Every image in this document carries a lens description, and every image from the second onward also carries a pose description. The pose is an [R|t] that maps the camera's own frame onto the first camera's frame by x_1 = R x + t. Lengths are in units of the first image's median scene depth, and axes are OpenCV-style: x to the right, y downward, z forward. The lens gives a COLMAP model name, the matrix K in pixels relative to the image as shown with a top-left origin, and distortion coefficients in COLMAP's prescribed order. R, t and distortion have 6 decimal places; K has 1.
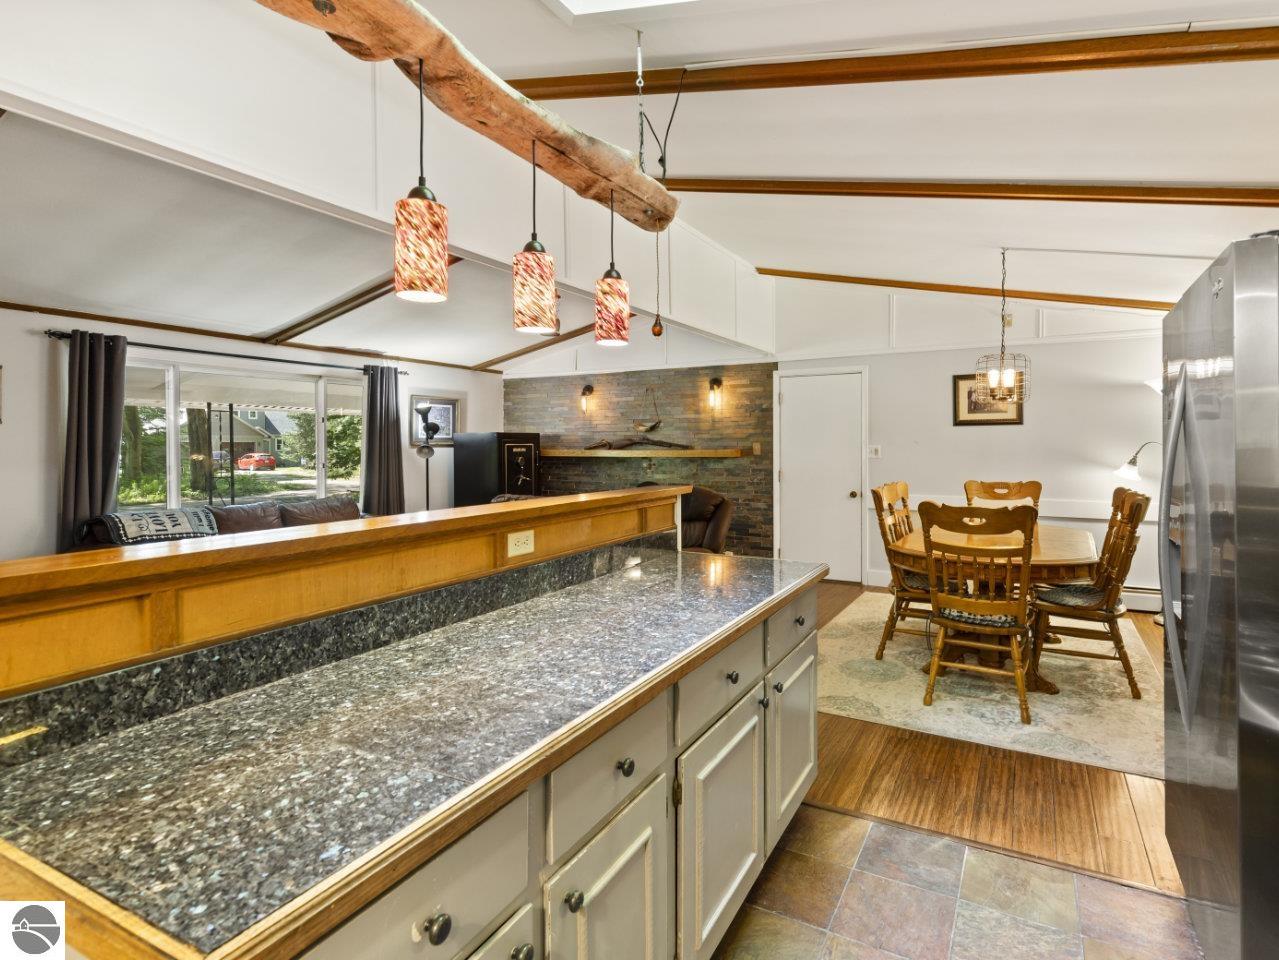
lens RADIAL K [[677.0, 0, 675.1], [0, 677.0, 457.9], [0, 0, 1]] dist [0.001470, 0.000046]
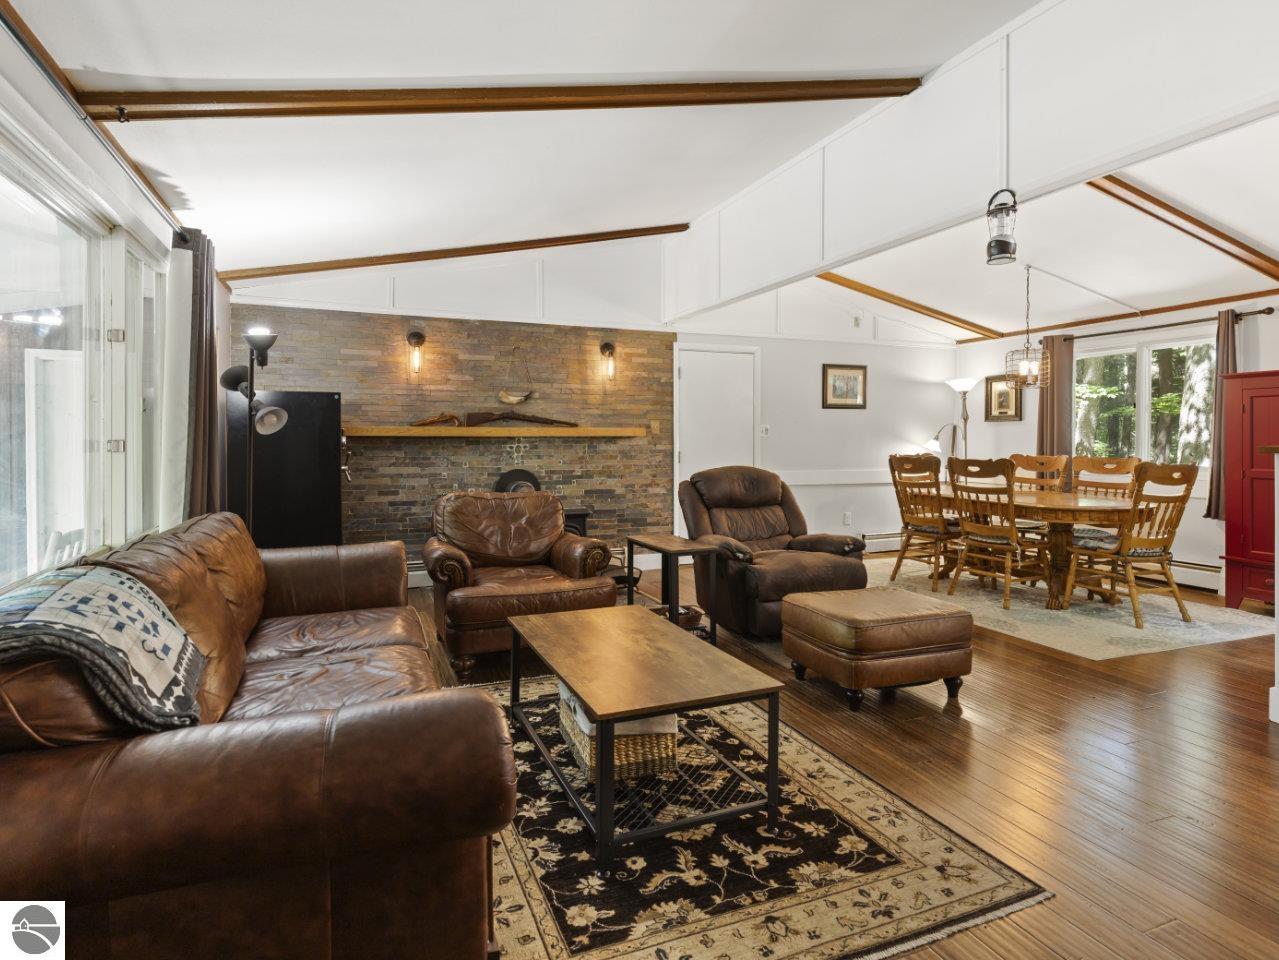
lens RADIAL K [[667.1, 0, 617.0], [0, 667.1, 443.6], [0, 0, 1]] dist [0.013950, -0.000089]
pose [[0.653723, -0.000365, 0.756734, -0.553923], [0.011691, 0.999885, -0.009618, 0.015201], [-0.756644, 0.015134, 0.653652, 0.446207]]
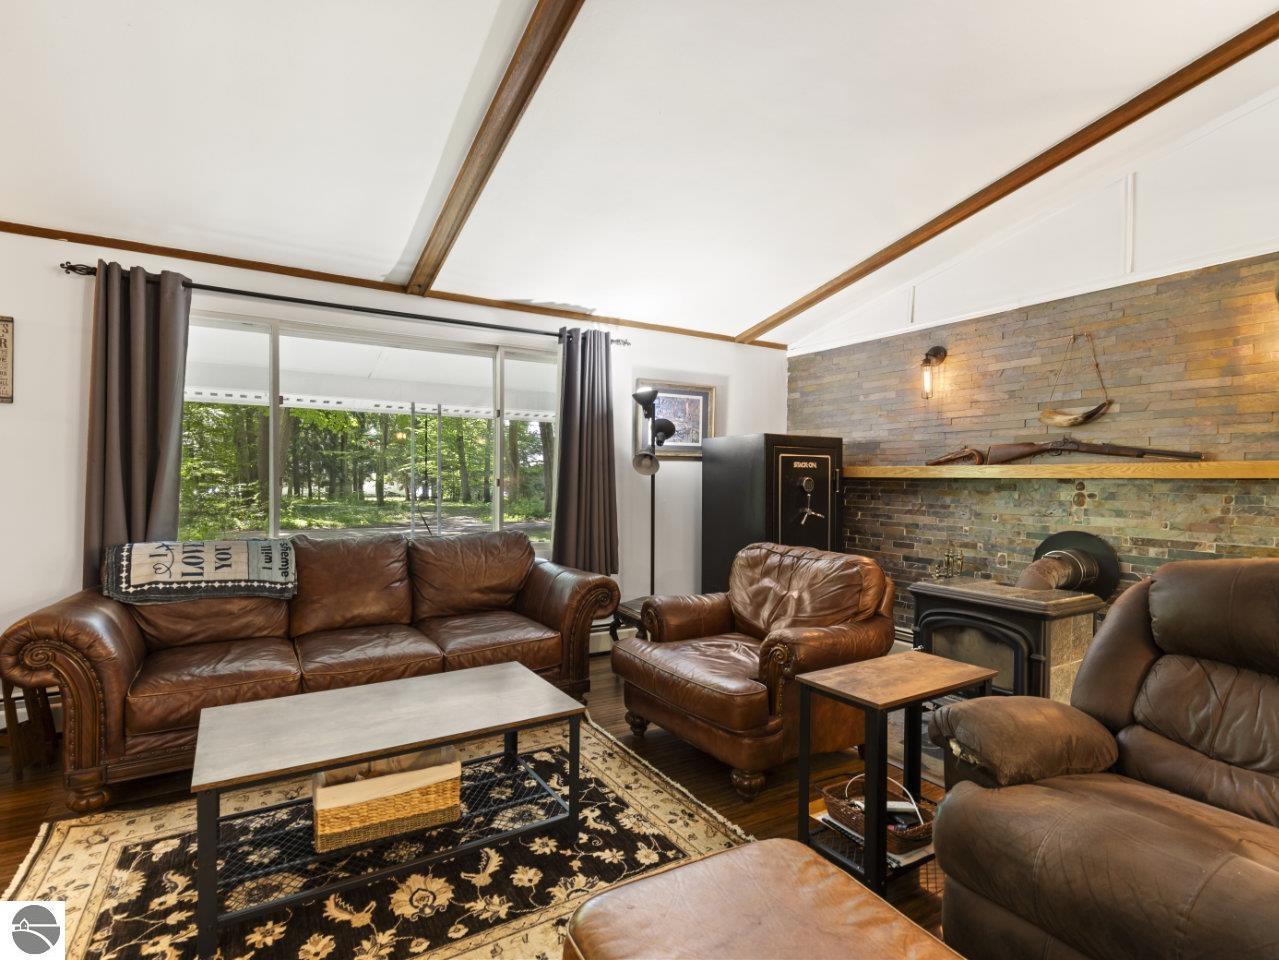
lens RADIAL K [[650.3, 0, 622.0], [0, 650.3, 484.5], [0, 0, 1]] dist [0.004656, 0.000407]
pose [[0.851502, 0.016408, -0.524095, -0.074004], [-0.022818, 0.999723, -0.005774, 0.012693], [0.523855, 0.016875, 0.851640, 0.466108]]
